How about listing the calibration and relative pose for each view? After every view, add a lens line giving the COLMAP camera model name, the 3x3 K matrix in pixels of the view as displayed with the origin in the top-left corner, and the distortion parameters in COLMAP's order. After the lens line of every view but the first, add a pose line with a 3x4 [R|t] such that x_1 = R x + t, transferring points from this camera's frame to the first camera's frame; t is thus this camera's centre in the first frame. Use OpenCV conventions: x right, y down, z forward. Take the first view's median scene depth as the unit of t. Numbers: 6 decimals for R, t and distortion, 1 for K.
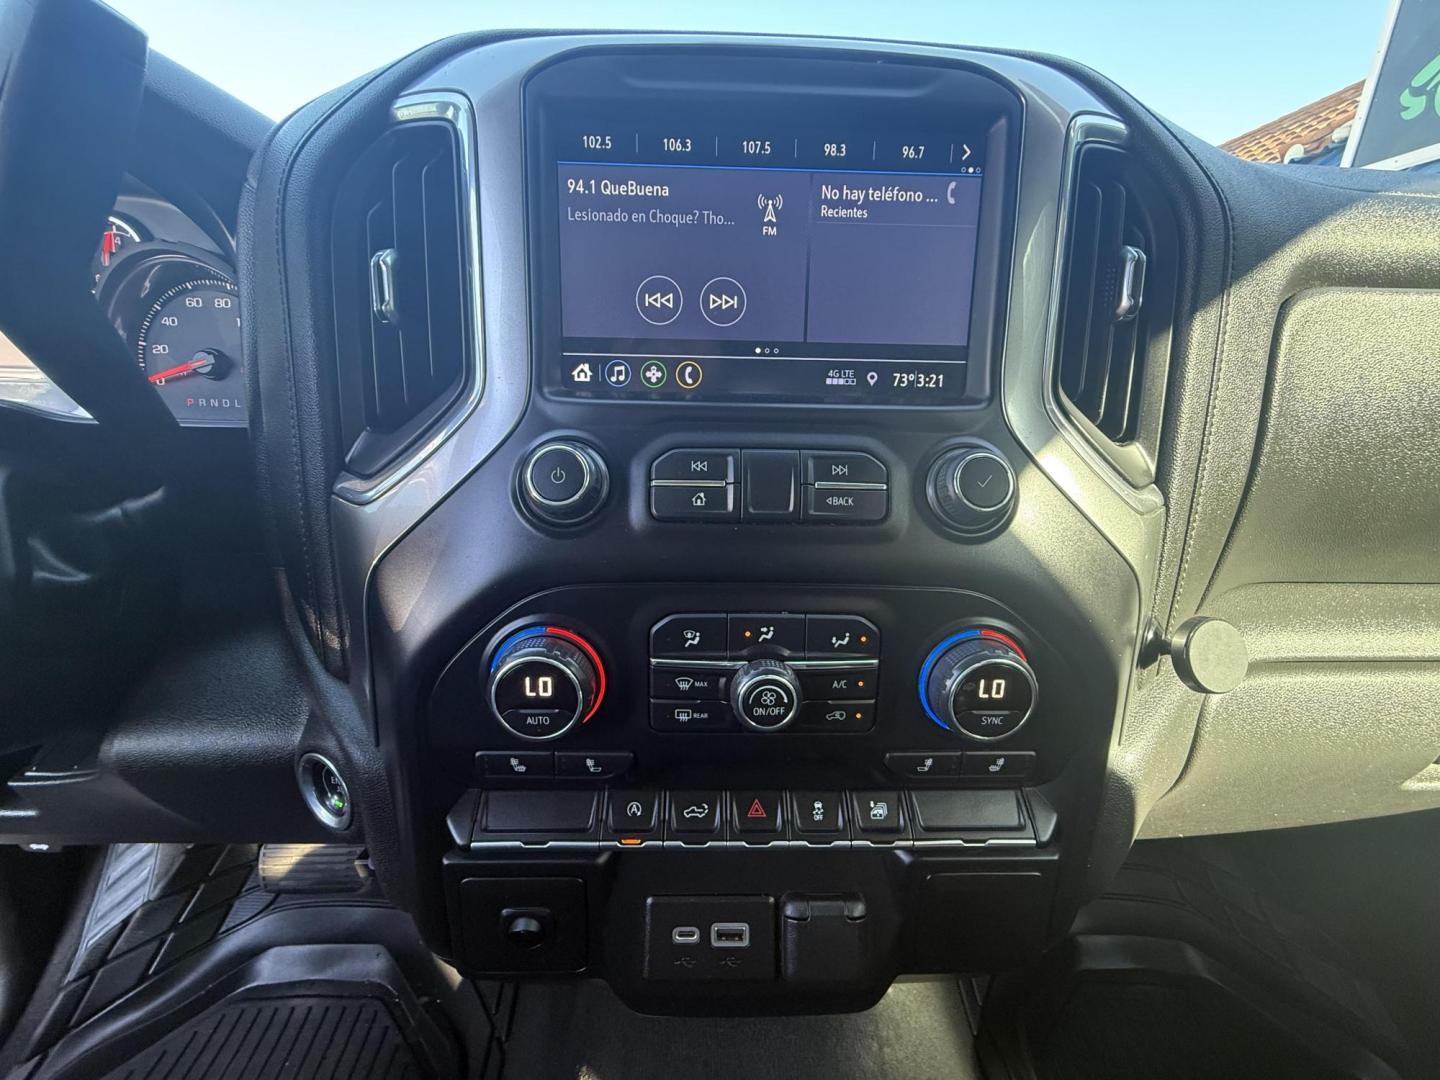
lens RADIAL K [[577.4, 0, 719.6], [0, 577.4, 539.1], [0, 0, 1]] dist [-0.002527, -0.000668]
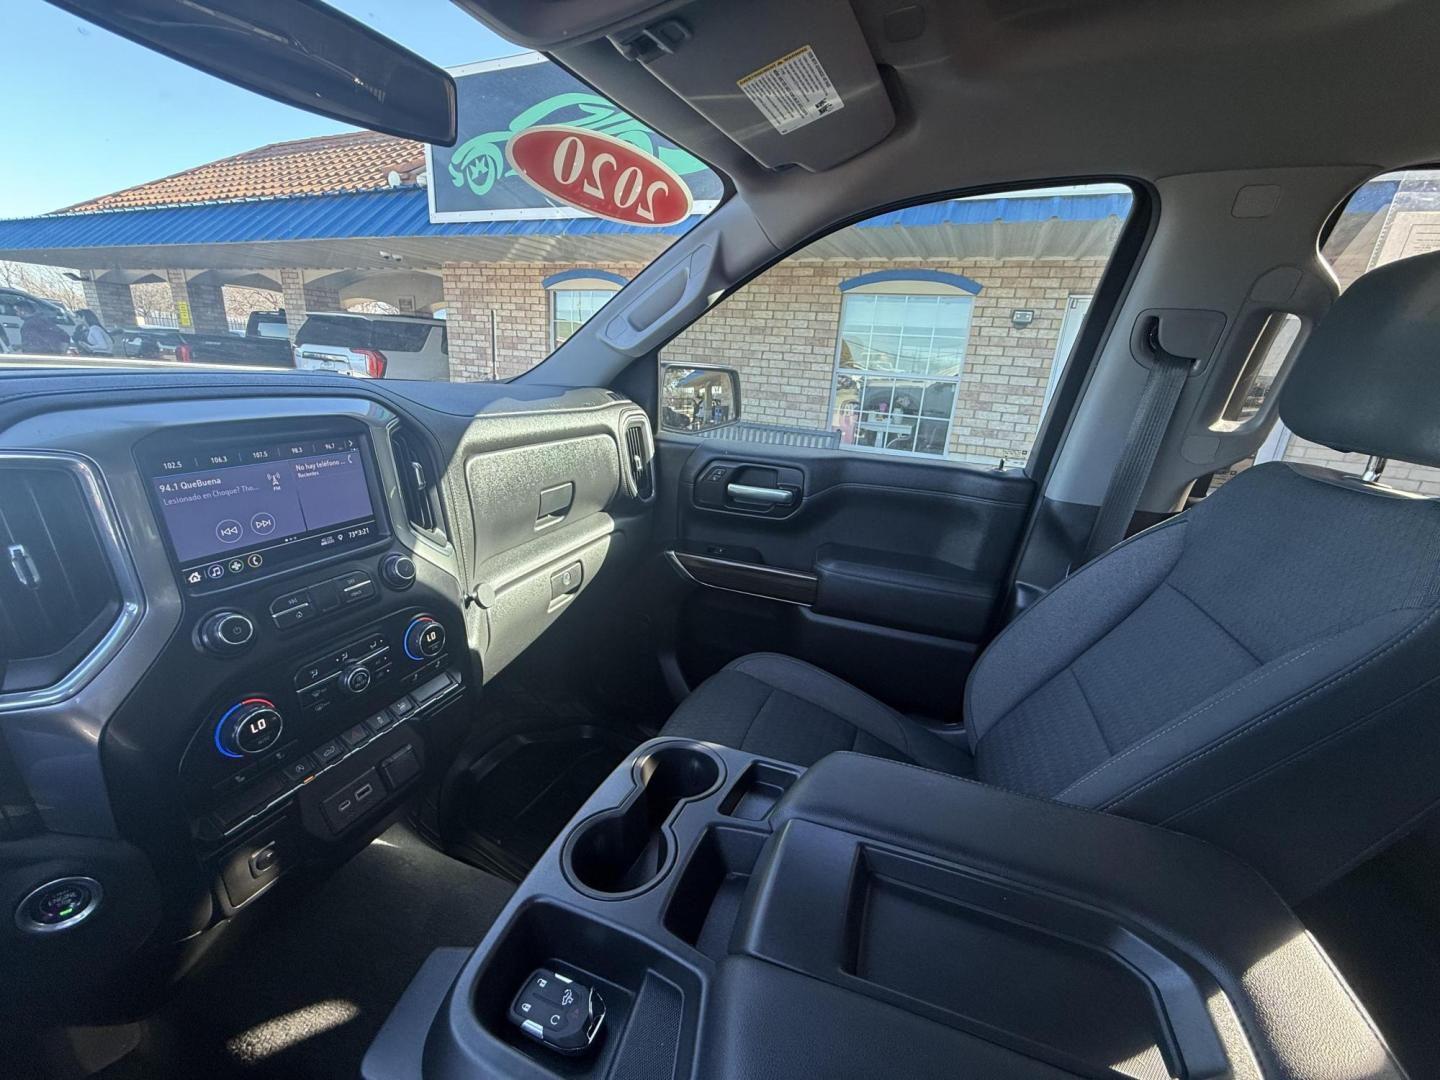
lens RADIAL K [[577.4, 0, 720.9], [0, 577.4, 542.4], [0, 0, 1]] dist [-0.002527, -0.000668]
pose [[0.372544, -0.281167, 0.884396, -1.229201], [0.222348, 0.952283, 0.209088, -0.407927], [-0.900984, 0.118749, 0.417284, -1.350402]]
